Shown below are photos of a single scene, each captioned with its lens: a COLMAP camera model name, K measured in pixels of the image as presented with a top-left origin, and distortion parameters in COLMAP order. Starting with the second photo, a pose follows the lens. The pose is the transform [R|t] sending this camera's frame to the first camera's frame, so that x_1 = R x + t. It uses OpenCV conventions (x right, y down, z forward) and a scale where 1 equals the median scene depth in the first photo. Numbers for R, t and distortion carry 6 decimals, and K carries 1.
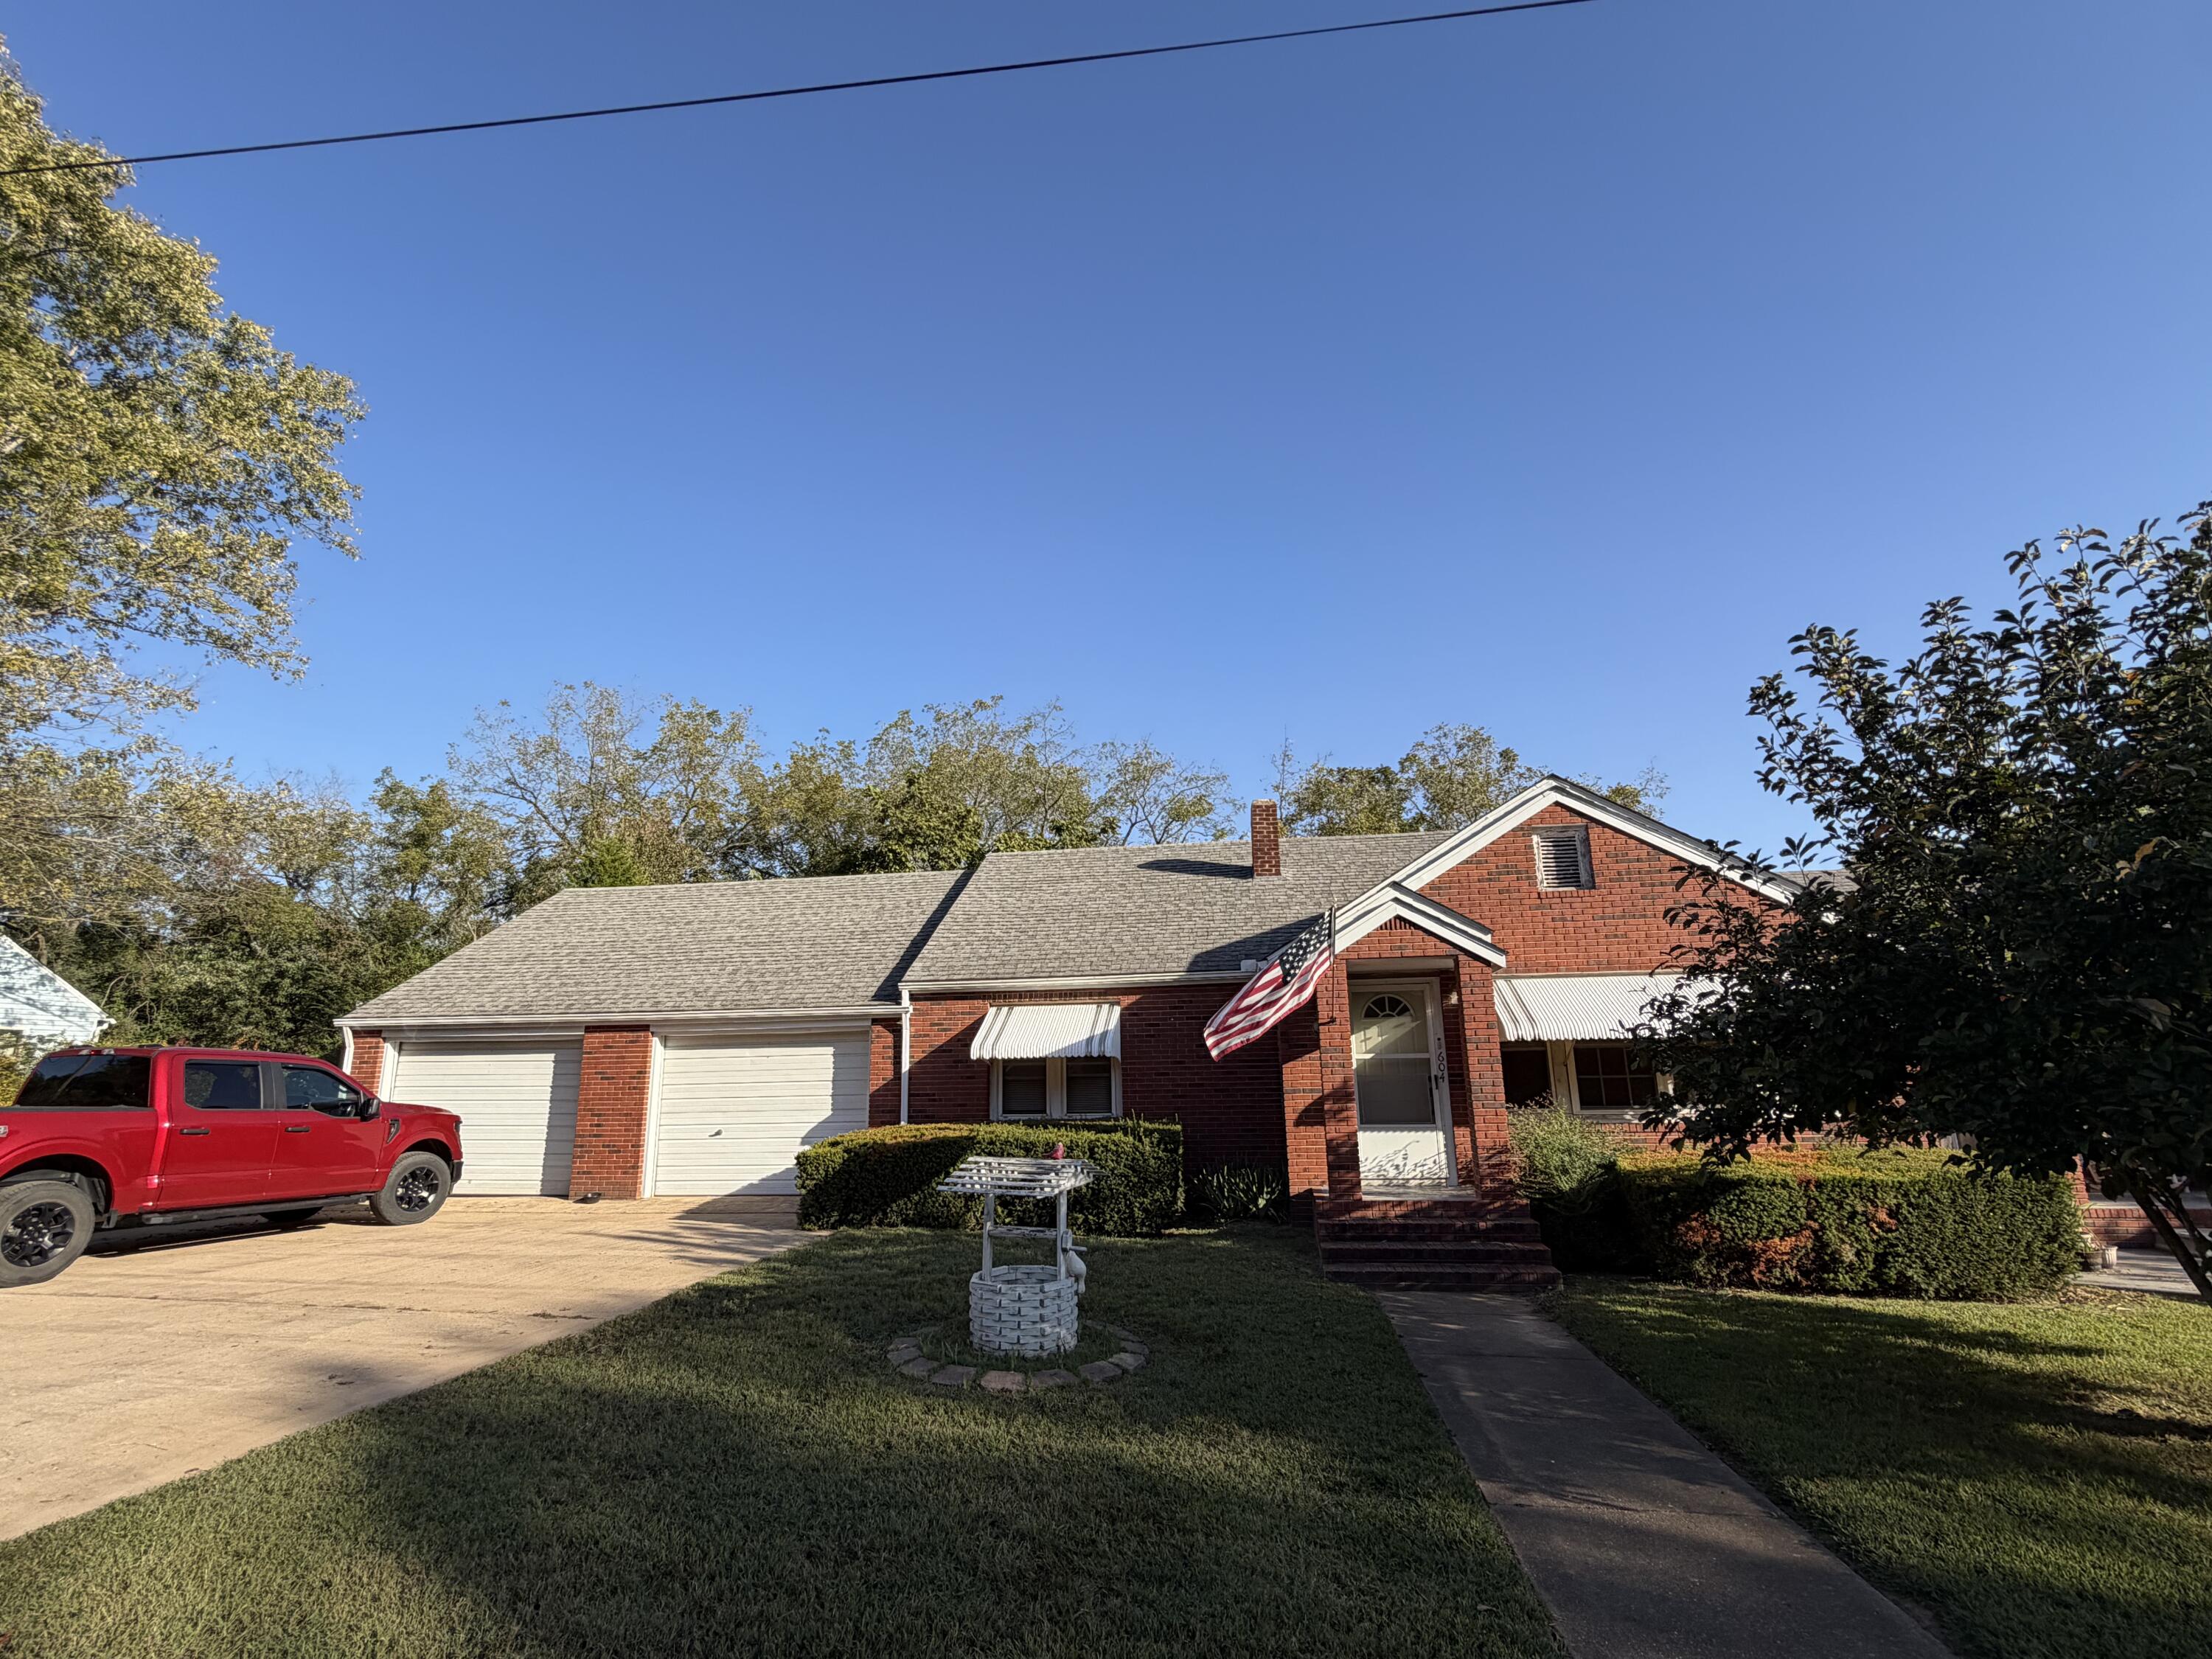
lens RADIAL K [[1019.5, 0, 1106.0], [0, 1019.5, 829.5], [0, 0, 1]] dist [0.003932, 0.000291]
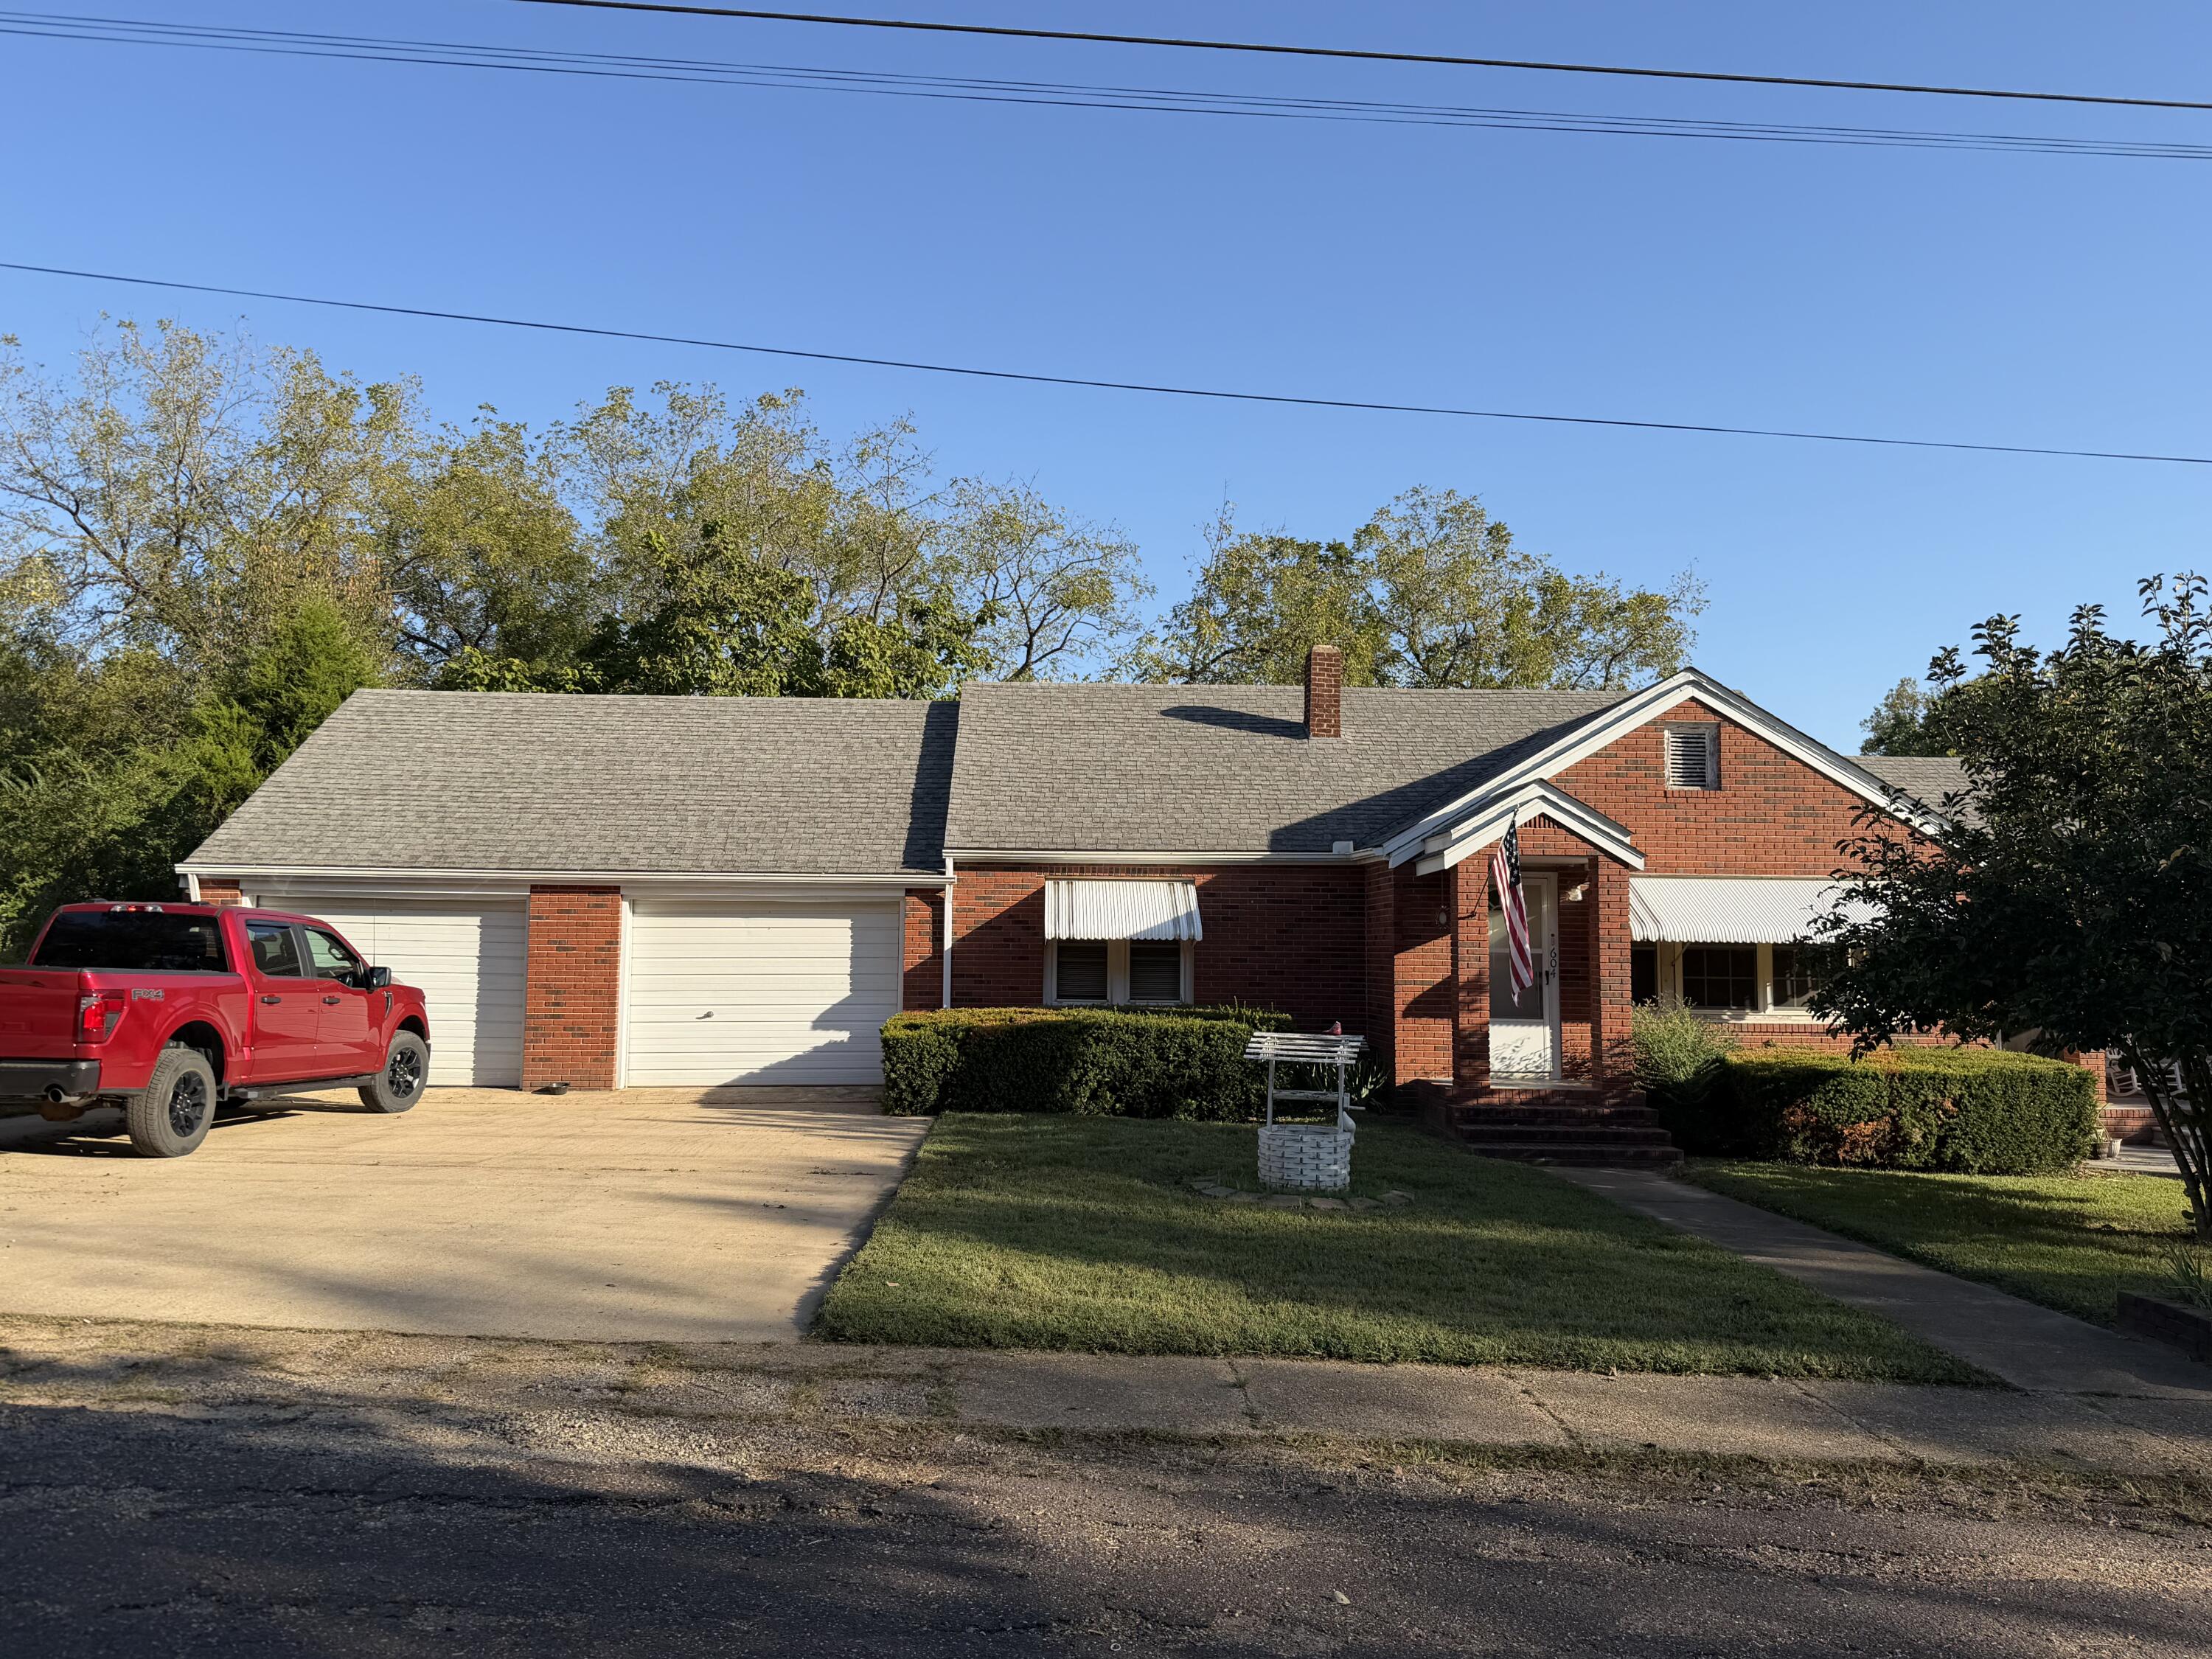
lens RADIAL K [[1612.2, 0, 1106.0], [0, 1612.2, 829.5], [0, 0, 1]] dist [0.165951, -0.289610]
pose [[0.979822, 0.041340, 0.195552, -0.422438], [-0.072026, 0.985673, 0.152517, -0.106811], [-0.186446, -0.163524, 0.968761, -0.439419]]
